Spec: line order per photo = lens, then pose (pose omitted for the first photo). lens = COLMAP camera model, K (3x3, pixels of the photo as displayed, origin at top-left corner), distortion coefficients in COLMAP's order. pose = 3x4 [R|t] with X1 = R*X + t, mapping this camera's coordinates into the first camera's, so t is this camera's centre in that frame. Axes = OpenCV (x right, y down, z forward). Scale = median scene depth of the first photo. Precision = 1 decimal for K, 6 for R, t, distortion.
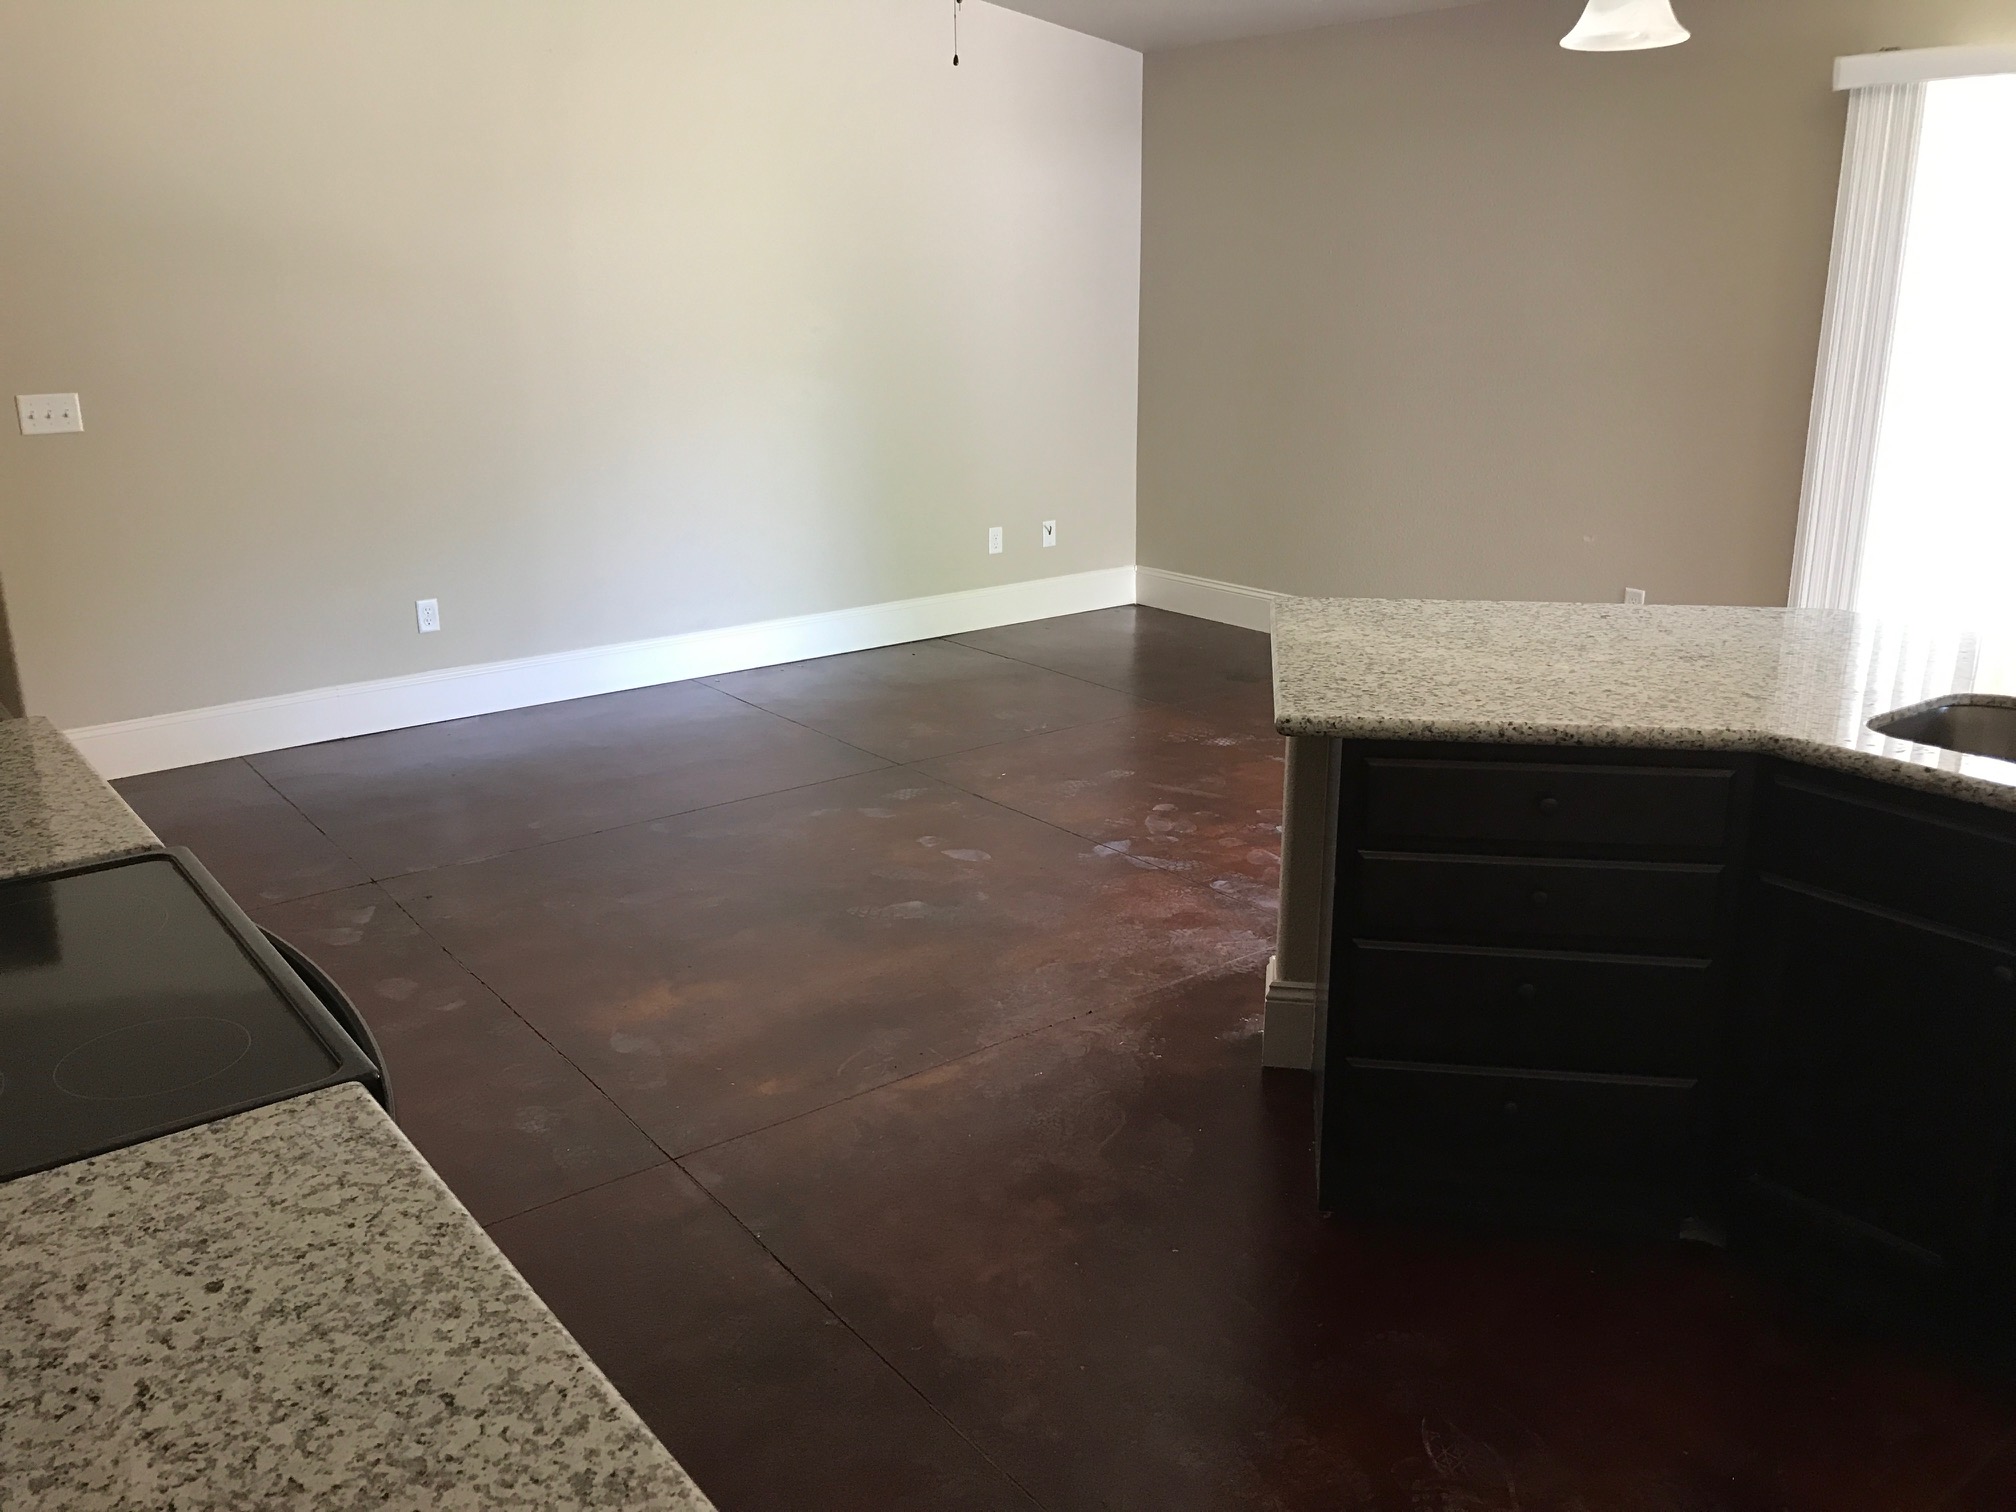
lens RADIAL K [[1677.7, 0, 1008.0], [0, 1677.7, 756.0], [0, 0, 1]] dist [0.030170, -0.009059]
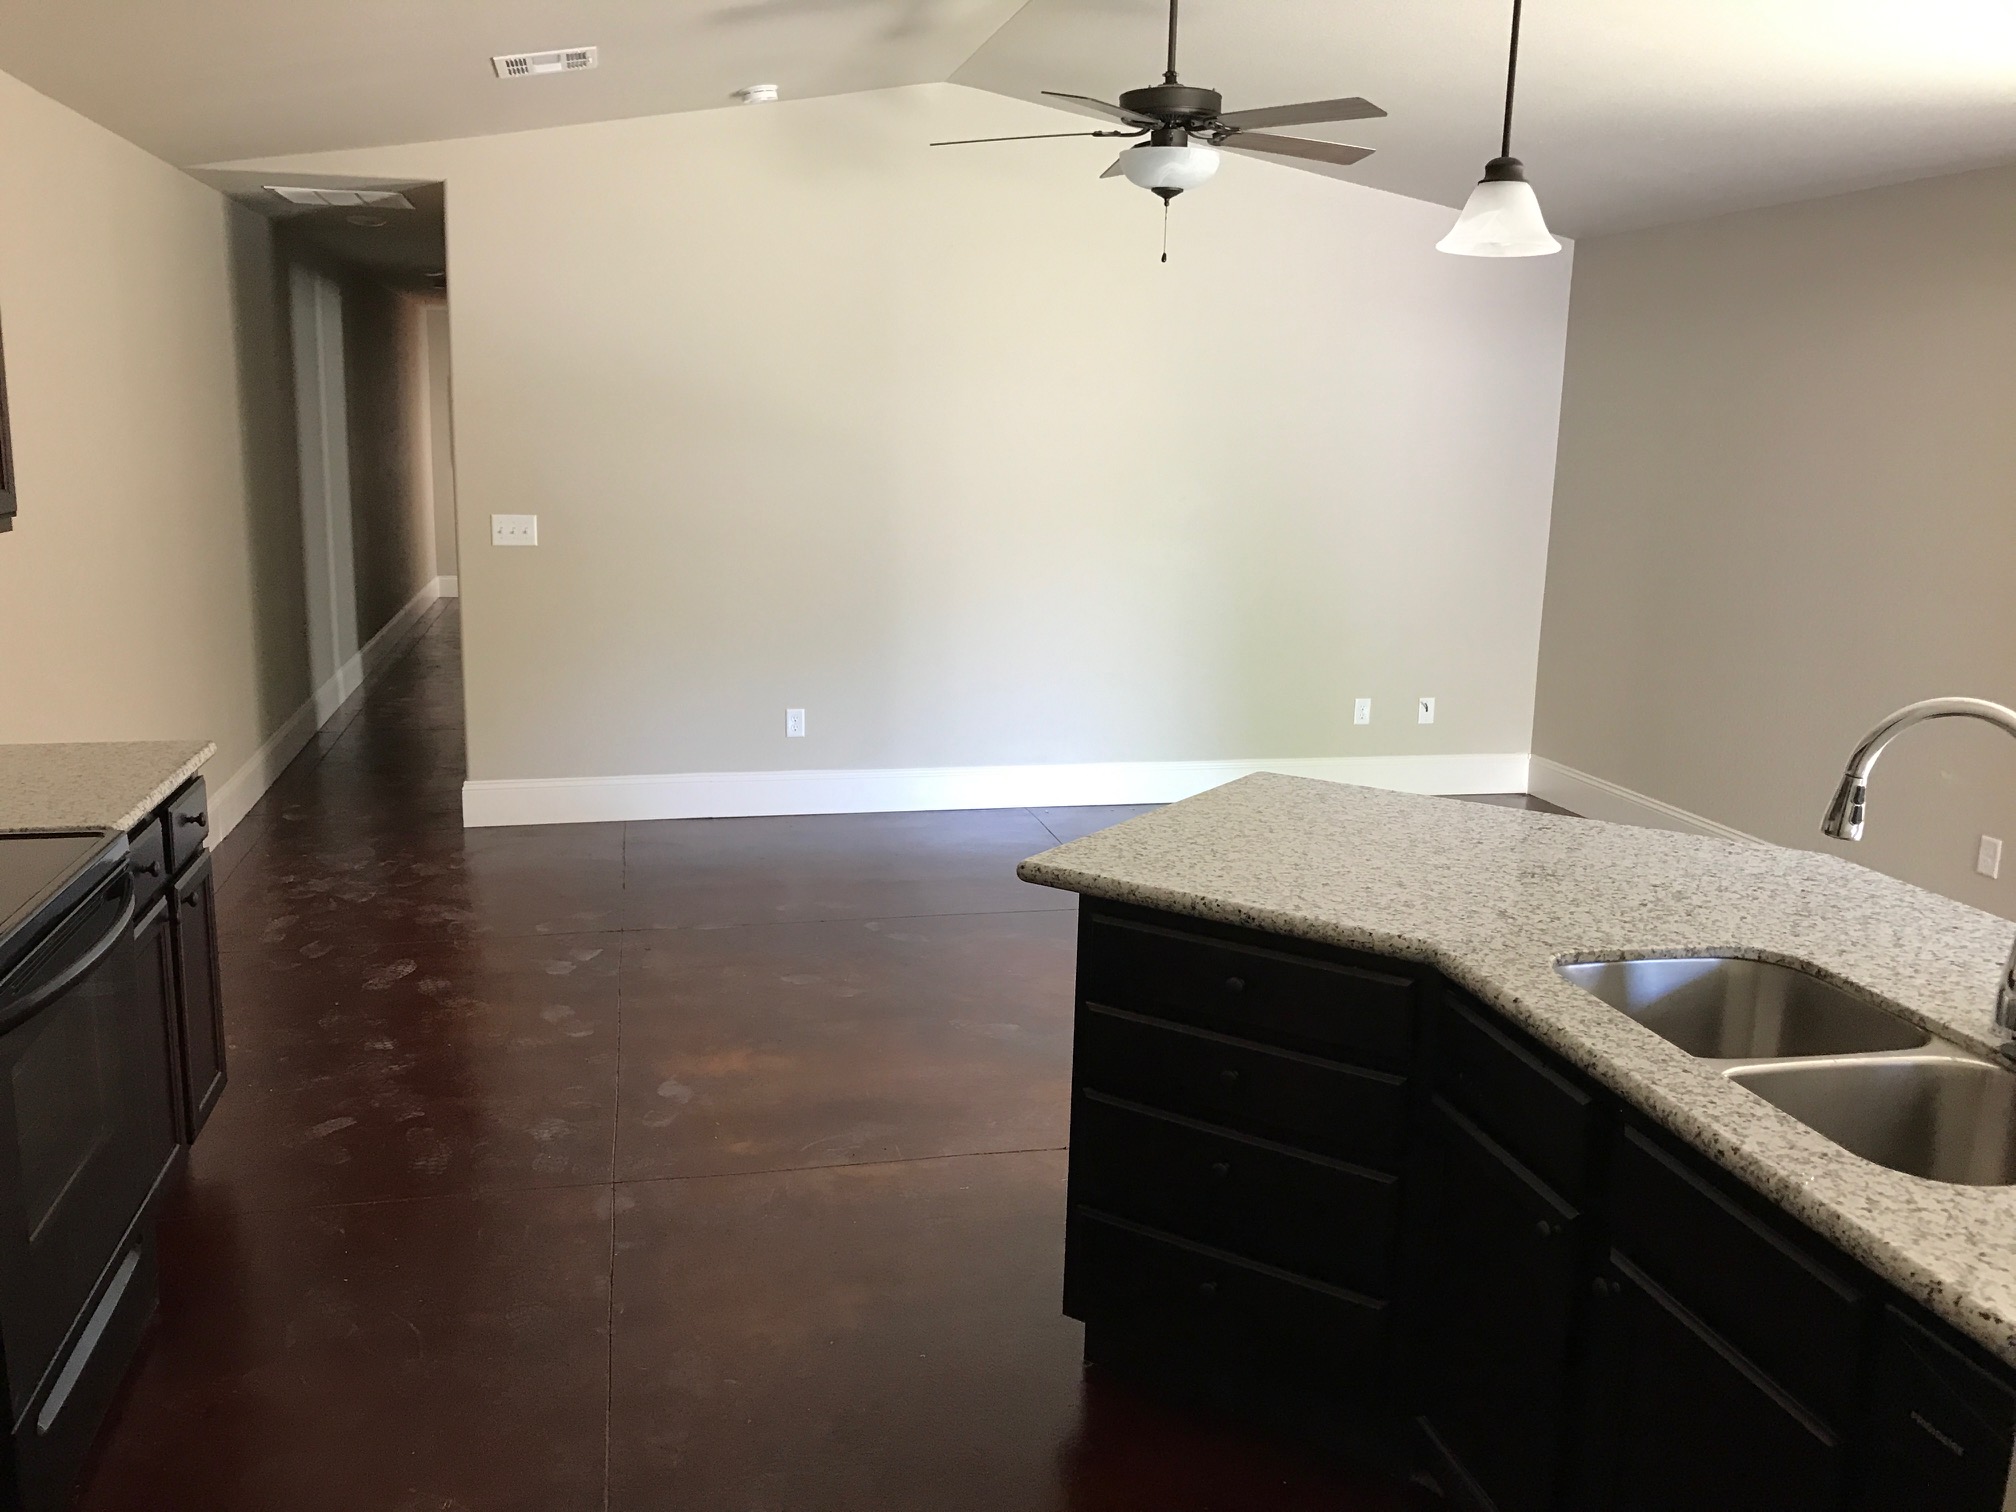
lens RADIAL K [[1677.7, 0, 1008.0], [0, 1677.7, 756.0], [0, 0, 1]] dist [0.030170, -0.009059]
pose [[0.912421, 0.112804, -0.393400, 0.348118], [-0.149075, 0.986830, -0.062789, -0.013758], [0.381136, 0.115937, 0.917221, 0.006278]]
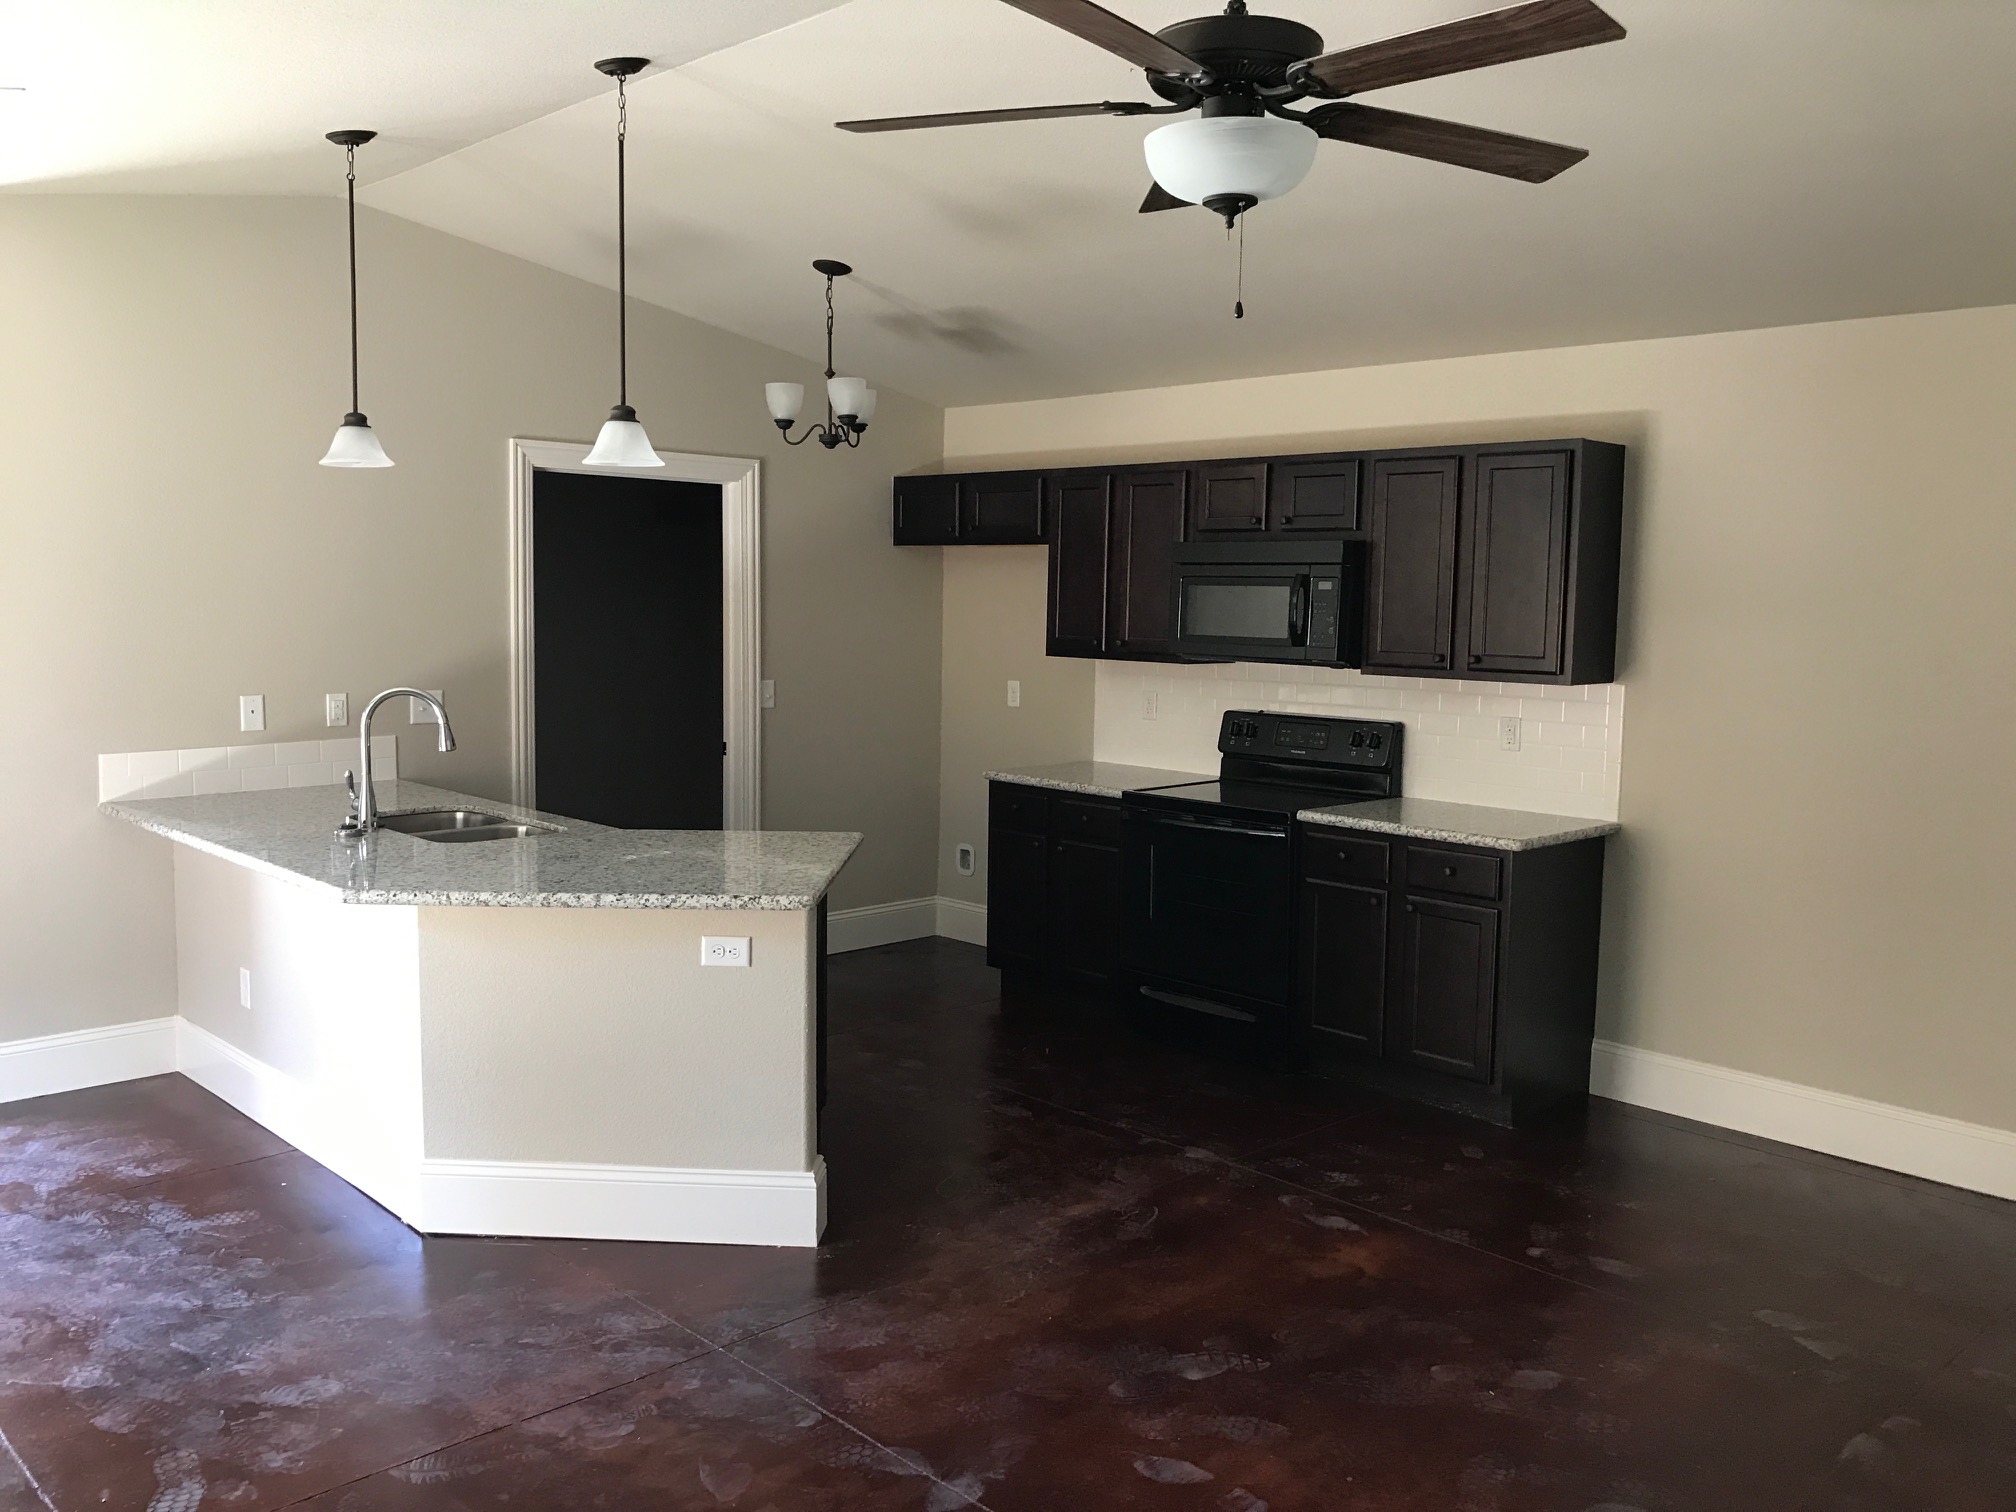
lens RADIAL K [[1677.7, 0, 1008.0], [0, 1677.7, 756.0], [0, 0, 1]] dist [0.030170, -0.009059]
pose [[-0.994046, 0.005099, -0.108844, 0.123881], [-0.036844, 0.924339, 0.379790, -0.506241], [0.102546, 0.381539, -0.918647, 1.662945]]
